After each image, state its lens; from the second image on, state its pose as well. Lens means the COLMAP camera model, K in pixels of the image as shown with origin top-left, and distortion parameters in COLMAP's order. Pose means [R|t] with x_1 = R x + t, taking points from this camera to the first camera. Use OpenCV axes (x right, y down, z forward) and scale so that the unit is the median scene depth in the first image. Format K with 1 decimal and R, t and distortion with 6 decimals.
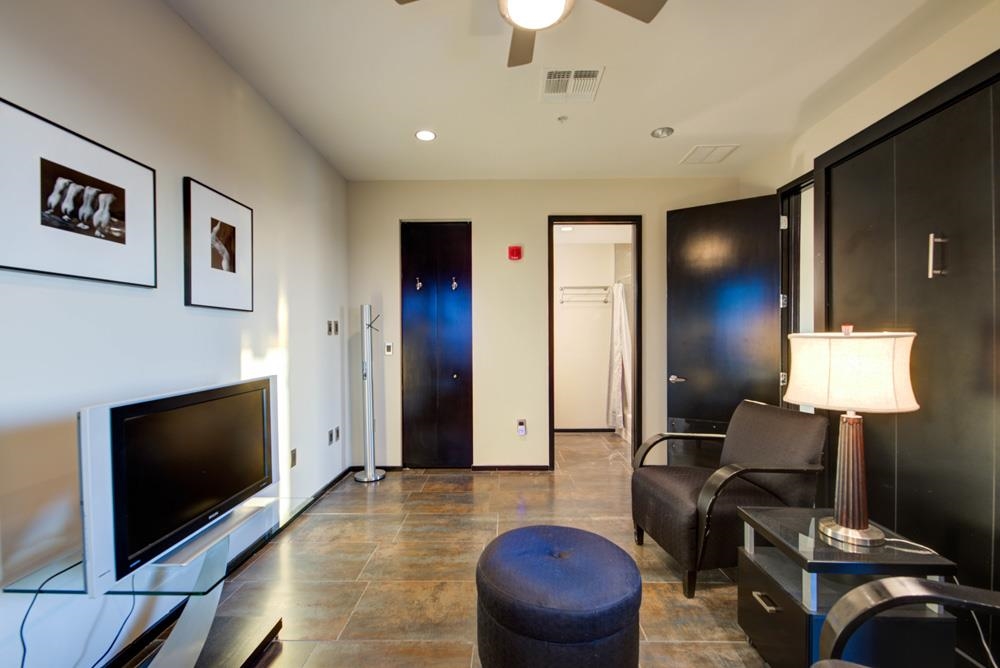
lens RADIAL K [[410.8, 0, 503.3], [0, 410.8, 344.7], [0, 0, 1]] dist [-0.000429, -0.000256]
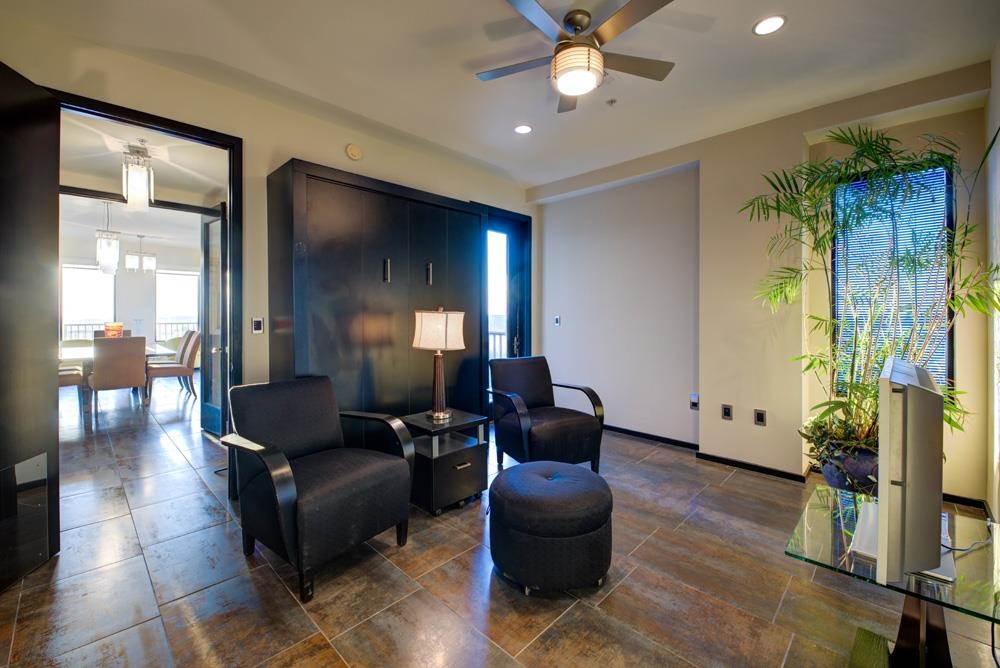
lens RADIAL K [[425.2, 0, 517.1], [0, 425.2, 315.3], [0, 0, 1]] dist [0.001295, 0.000099]
pose [[-0.748278, 0.006952, 0.663348, -0.668099], [0.012659, 0.999913, 0.003801, -0.005672], [-0.663264, 0.011242, -0.748301, 2.014910]]
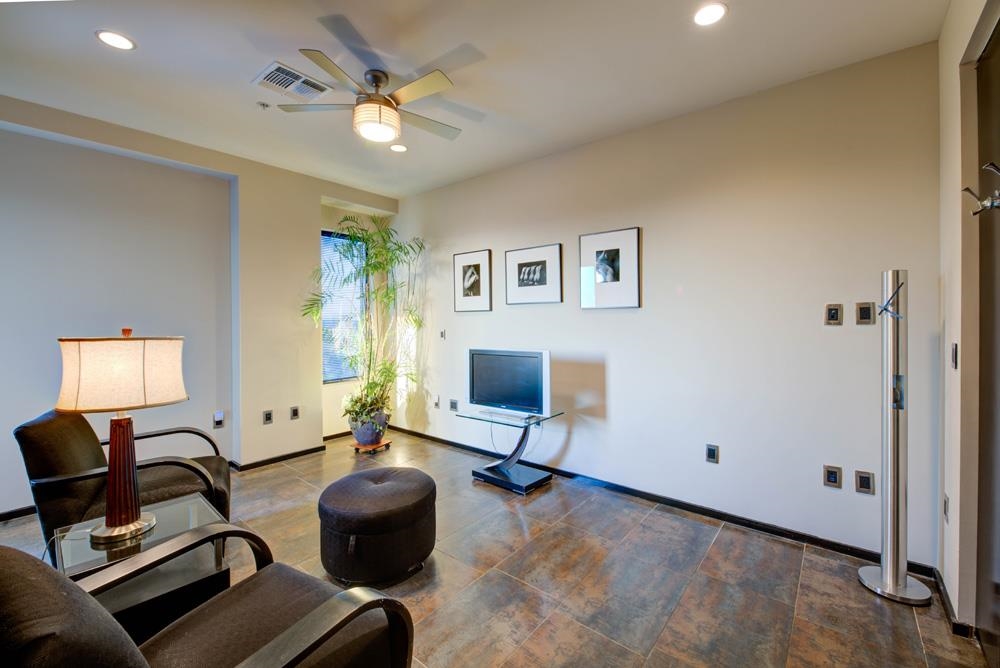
lens RADIAL K [[417.8, 0, 500.1], [0, 417.8, 320.2], [0, 0, 1]] dist [-0.001270, -0.000168]
pose [[-0.621201, 0.010925, -0.783575, 0.996940], [-0.006183, 0.999803, 0.018842, -0.090793], [0.783627, 0.016550, -0.621012, 2.174488]]
